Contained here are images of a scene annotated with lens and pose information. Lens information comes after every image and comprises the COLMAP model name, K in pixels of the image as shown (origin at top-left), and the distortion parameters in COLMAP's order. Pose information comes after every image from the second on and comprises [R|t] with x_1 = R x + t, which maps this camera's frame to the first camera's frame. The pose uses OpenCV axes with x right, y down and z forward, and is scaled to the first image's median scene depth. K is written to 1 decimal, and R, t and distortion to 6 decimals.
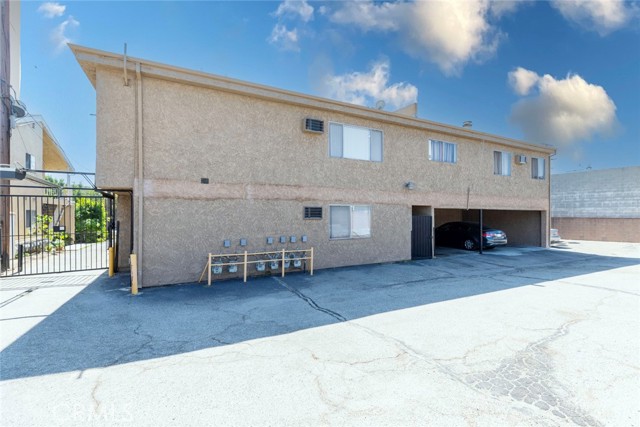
lens RADIAL K [[287.6, 0, 318.2], [0, 287.6, 213.9], [0, 0, 1]] dist [0.012146, -0.000654]
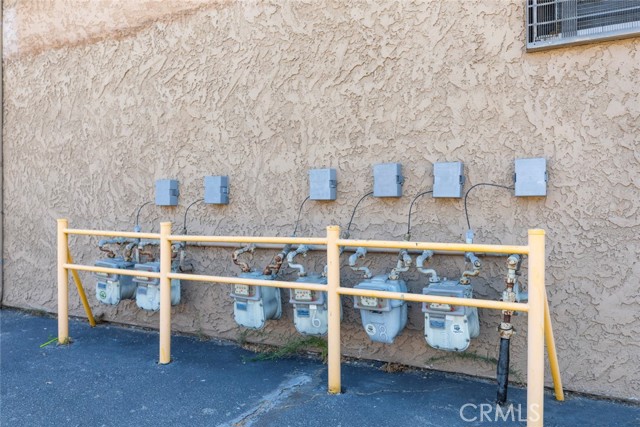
lens RADIAL K [[484.7, 0, 319.8], [0, 484.7, 212.6], [0, 0, 1]] dist [-0.002304, 0.000646]
pose [[0.579381, 0.005364, -0.815039, 0.094436], [0.001385, 0.999970, 0.007565, 0.099427], [0.815056, -0.005512, 0.579356, 0.735043]]
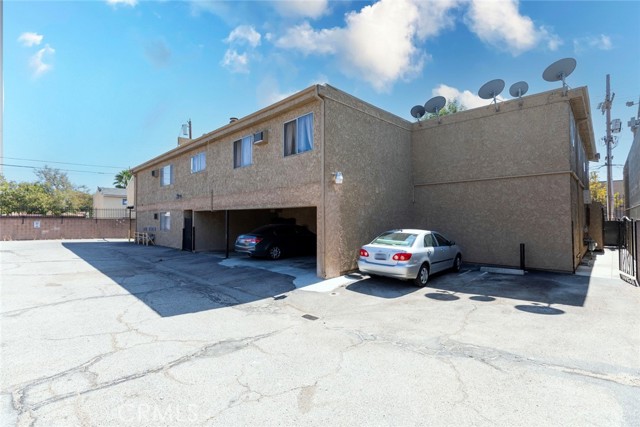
lens RADIAL K [[287.6, 0, 321.8], [0, 287.6, 213.0], [0, 0, 1]] dist [0.012146, -0.000654]
pose [[0.306091, -0.022994, -0.951724, 2.219969], [0.004917, 0.999733, -0.022572, 0.022119], [0.951990, 0.002229, 0.306123, 1.455327]]
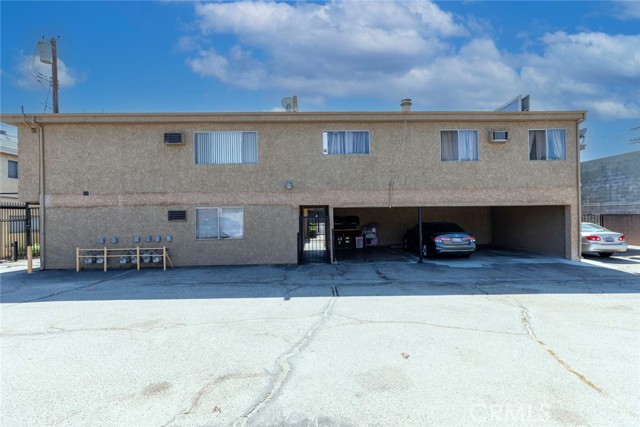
lens RADIAL K [[287.6, 0, 316.2], [0, 287.6, 214.7], [0, 0, 1]] dist [0.012146, -0.000654]
pose [[0.895407, -0.017403, -0.444907, 0.956273], [0.017369, 0.999841, -0.004154, 0.006640], [0.444909, -0.004008, 0.895567, 0.226808]]
